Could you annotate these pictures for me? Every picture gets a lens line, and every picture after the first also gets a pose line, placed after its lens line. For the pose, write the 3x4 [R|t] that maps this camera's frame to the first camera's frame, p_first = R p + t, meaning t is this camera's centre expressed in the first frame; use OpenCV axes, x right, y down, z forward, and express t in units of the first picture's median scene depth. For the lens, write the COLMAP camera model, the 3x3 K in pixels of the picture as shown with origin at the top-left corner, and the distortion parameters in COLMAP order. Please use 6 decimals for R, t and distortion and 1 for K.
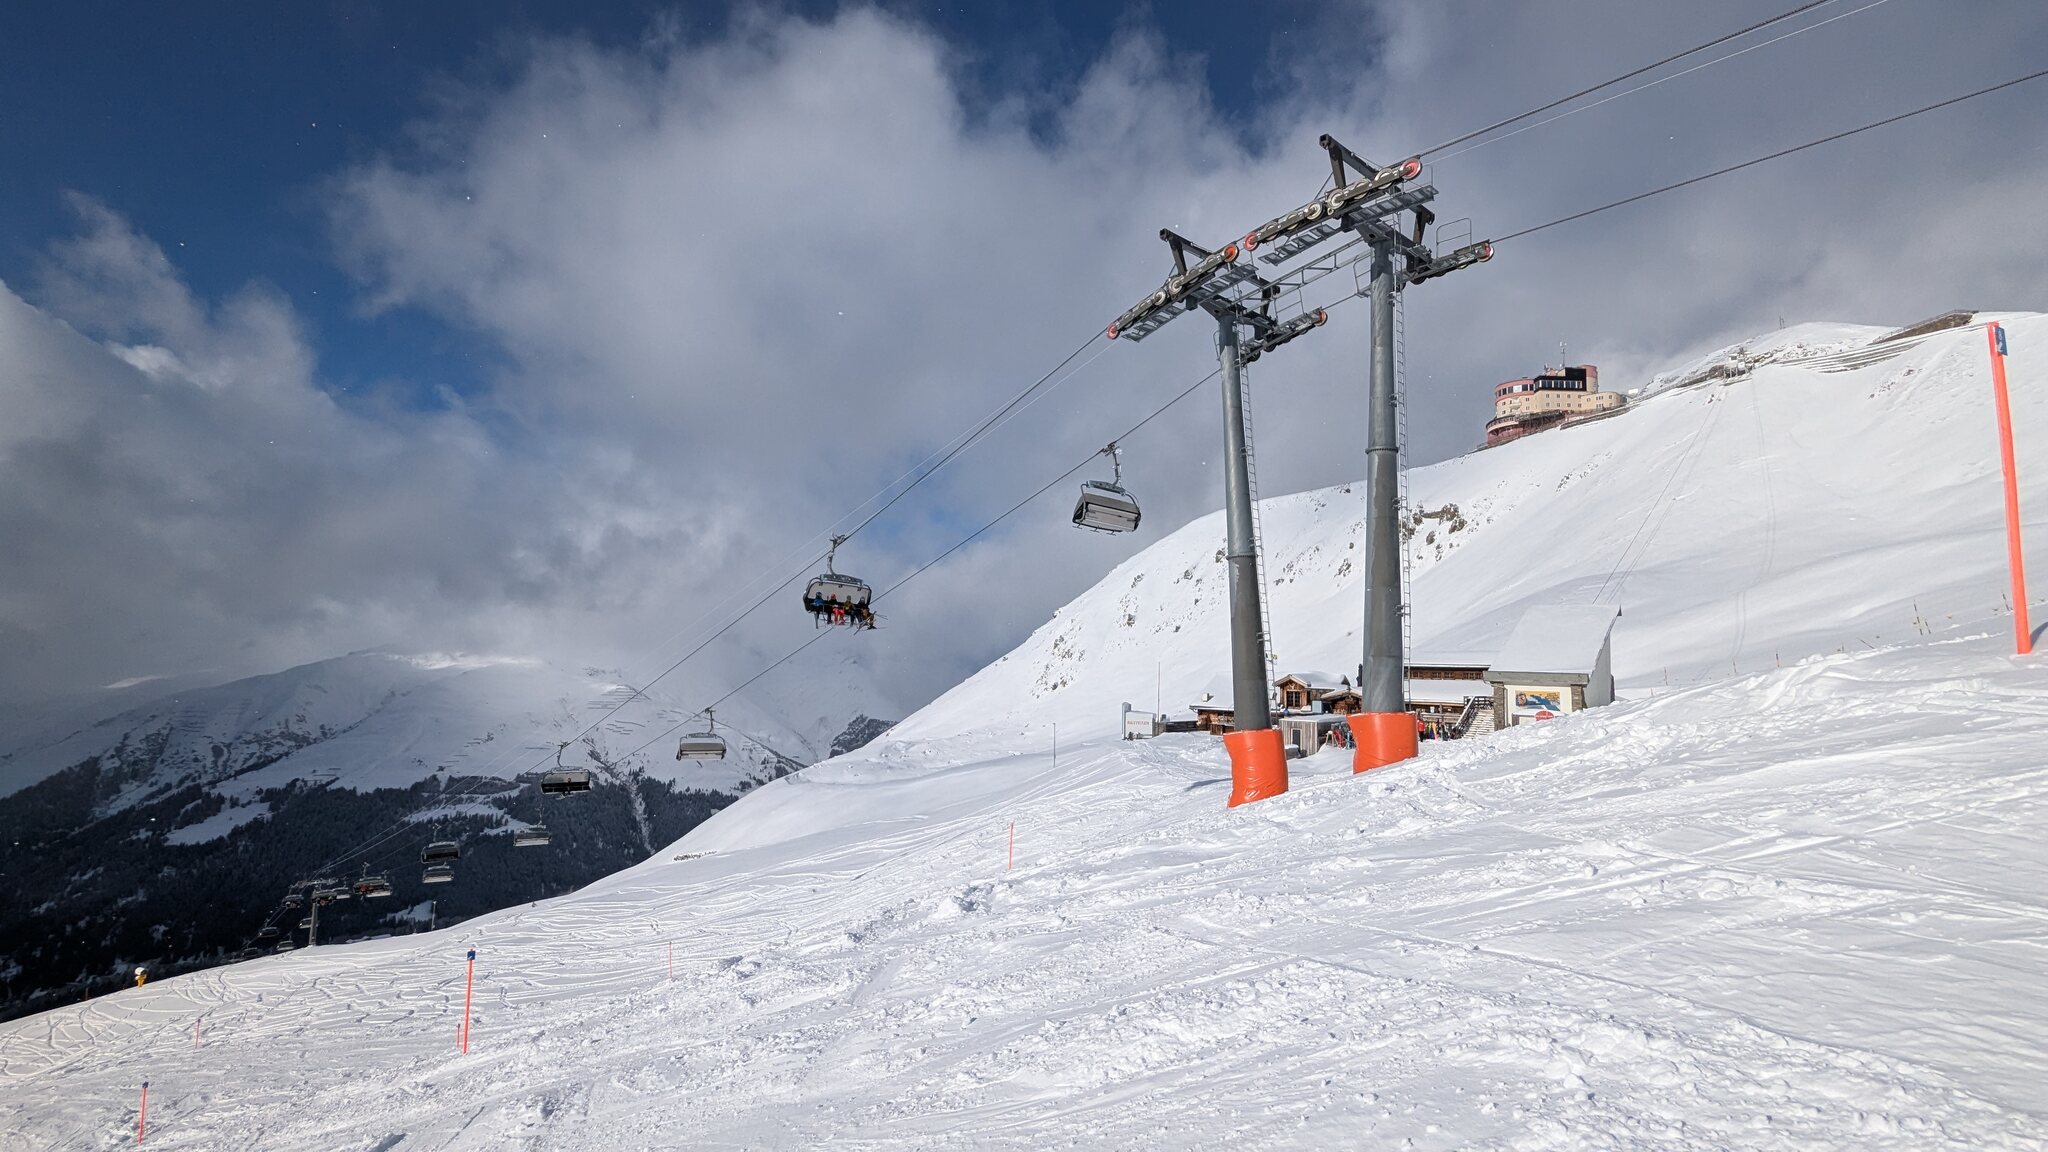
lens RADIAL K [[993.7, 0, 1024.0], [0, 993.7, 576.0], [0, 0, 1]] dist [0.016242, 0.000482]
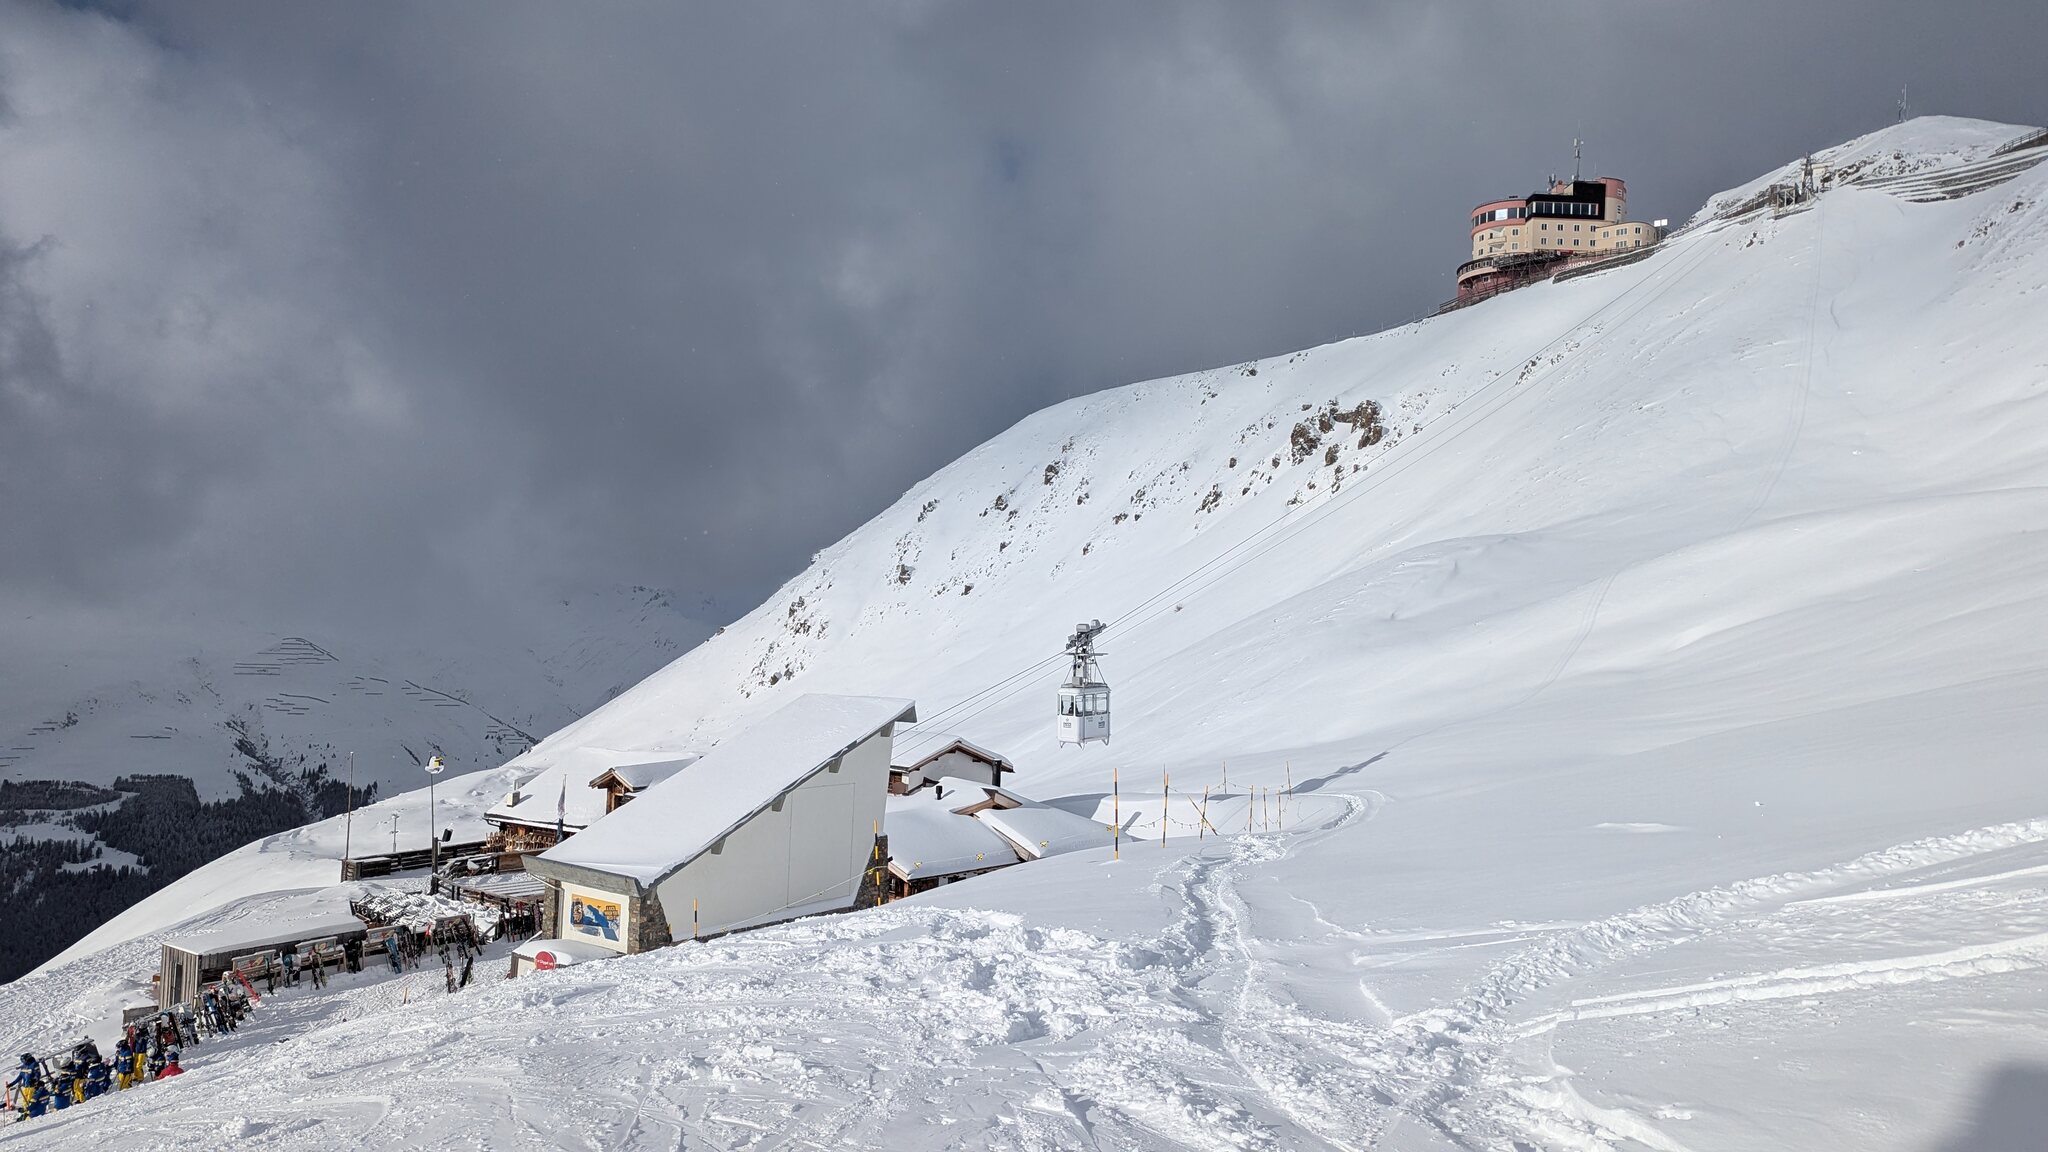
lens RADIAL K [[1493.3, 0, 1049.5], [0, 1493.3, 582.4], [0, 0, 1]] dist [0.056852, -0.005157]
pose [[0.998767, 0.004990, 0.049400, 0.164823], [-0.008801, 0.996975, 0.077229, -0.026766], [-0.048865, -0.077568, 0.995789, 0.047663]]
